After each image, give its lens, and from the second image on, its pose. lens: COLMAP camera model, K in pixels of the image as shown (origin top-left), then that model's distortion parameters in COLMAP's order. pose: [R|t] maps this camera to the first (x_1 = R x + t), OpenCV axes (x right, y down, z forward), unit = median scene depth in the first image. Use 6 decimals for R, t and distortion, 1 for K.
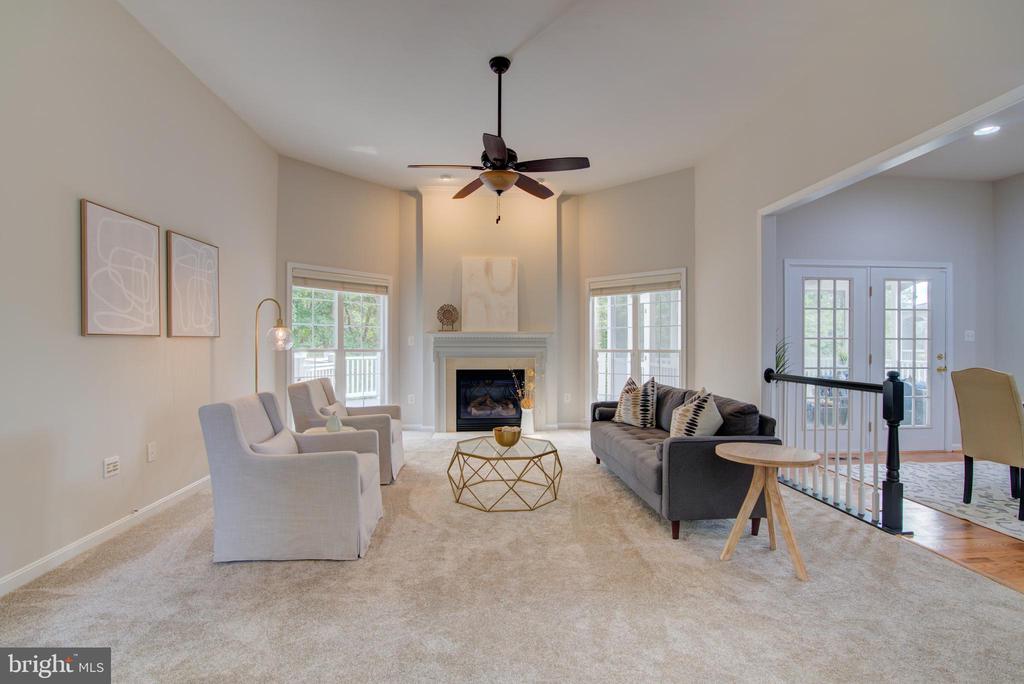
lens RADIAL K [[467.8, 0, 510.8], [0, 467.8, 346.7], [0, 0, 1]] dist [-0.021804, 0.002367]
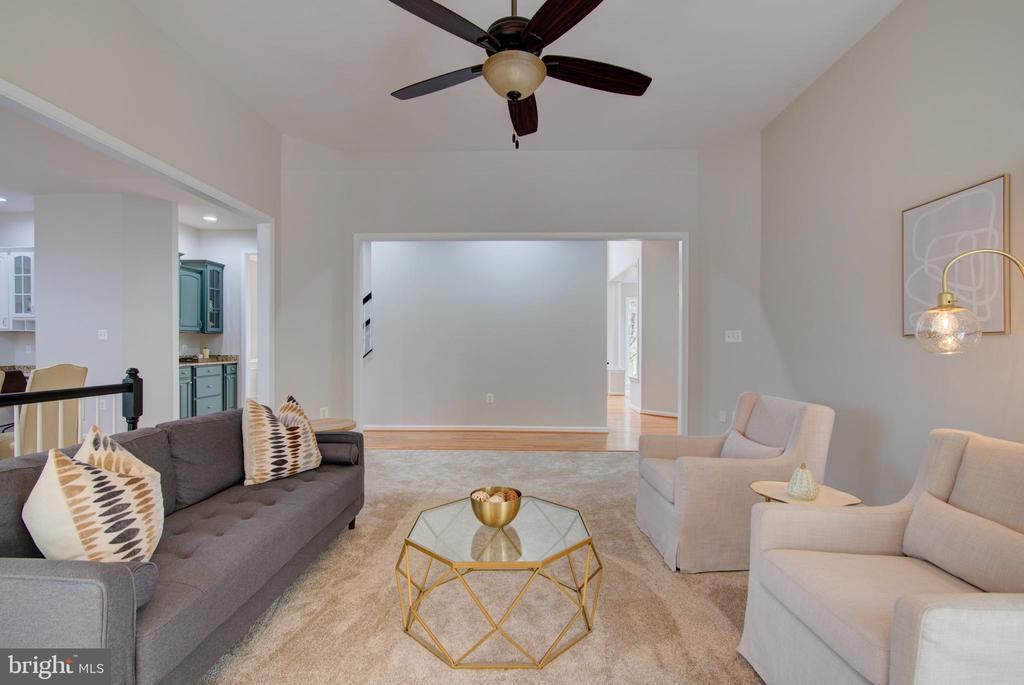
lens RADIAL K [[467.8, 0, 503.0], [0, 467.8, 345.3], [0, 0, 1]] dist [-0.021804, 0.002367]
pose [[-0.996269, -0.003348, 0.086234, -0.051905], [-0.003139, 0.999992, 0.002553, -0.002722], [-0.086242, 0.002272, -0.996272, 1.374550]]
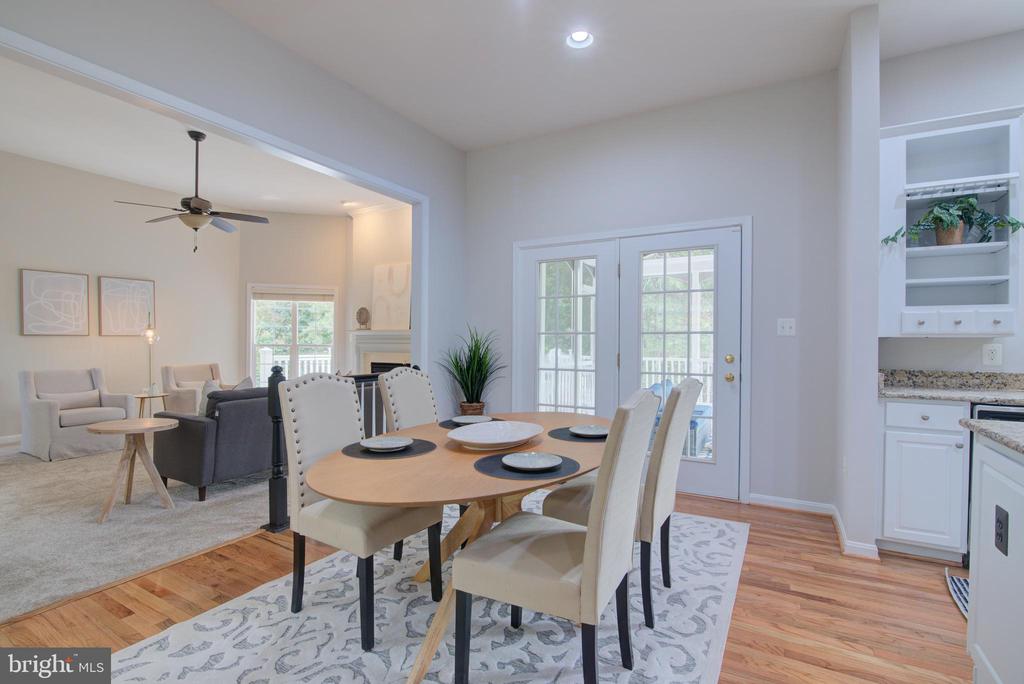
lens RADIAL K [[467.8, 0, 506.9], [0, 467.8, 344.3], [0, 0, 1]] dist [-0.021804, 0.002367]
pose [[0.834372, 0.004719, -0.551181, 1.259207], [-0.004337, 0.999989, 0.001996, 0.000400], [0.551185, 0.000725, 0.834383, 0.312915]]
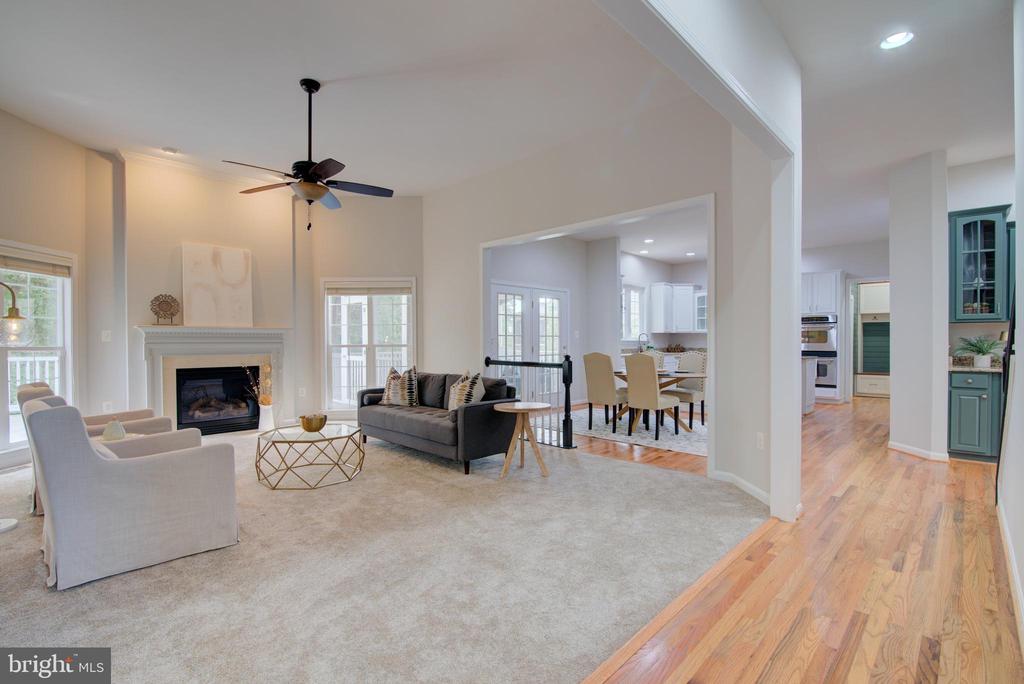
lens RADIAL K [[467.8, 0, 514.5], [0, 467.8, 347.0], [0, 0, 1]] dist [-0.021804, 0.002367]
pose [[0.747461, -0.010805, 0.664217, -0.335850], [0.004894, 0.999930, 0.010758, 0.002243], [-0.664287, -0.004791, 0.747462, -0.121632]]
